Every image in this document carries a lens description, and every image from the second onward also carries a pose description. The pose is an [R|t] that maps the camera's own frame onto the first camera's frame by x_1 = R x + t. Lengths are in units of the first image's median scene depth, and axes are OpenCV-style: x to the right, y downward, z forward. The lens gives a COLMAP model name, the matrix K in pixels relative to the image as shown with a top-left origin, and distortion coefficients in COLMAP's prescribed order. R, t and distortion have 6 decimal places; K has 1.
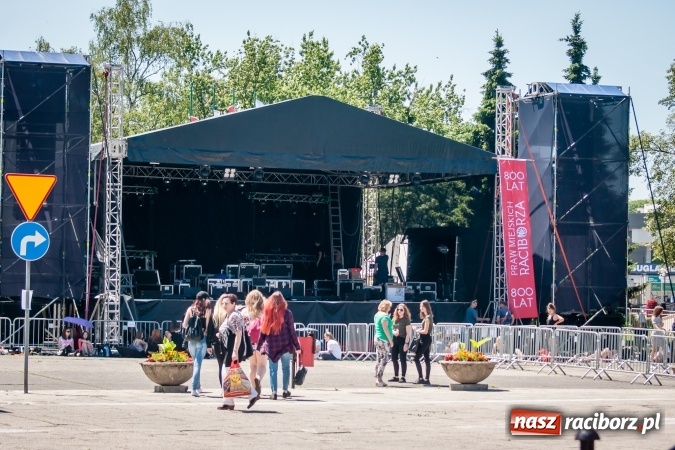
lens RADIAL K [[2185.2, 0, 337.5], [0, 2185.2, 225.0], [0, 0, 1]] dist [-0.086600, -0.596823]
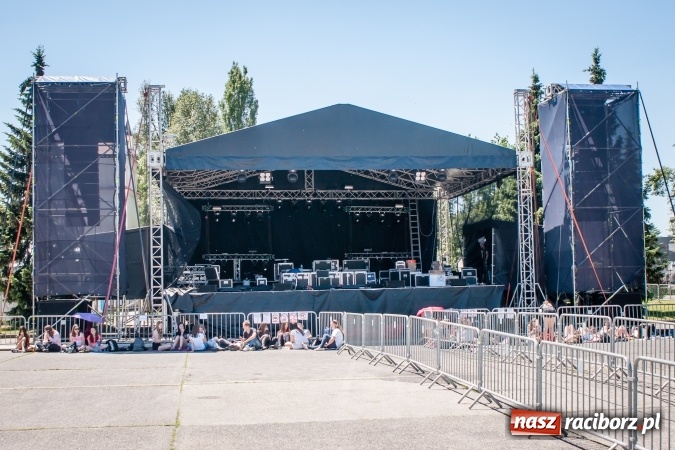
lens RADIAL K [[874.2, 0, 337.5], [0, 874.2, 225.0], [0, 0, 1]] dist [-0.086299, 0.035643]
pose [[0.971492, -0.051496, -0.231412, 0.082707], [0.043062, 0.998216, -0.041352, 0.019212], [0.233128, 0.030208, 0.971977, 0.536427]]
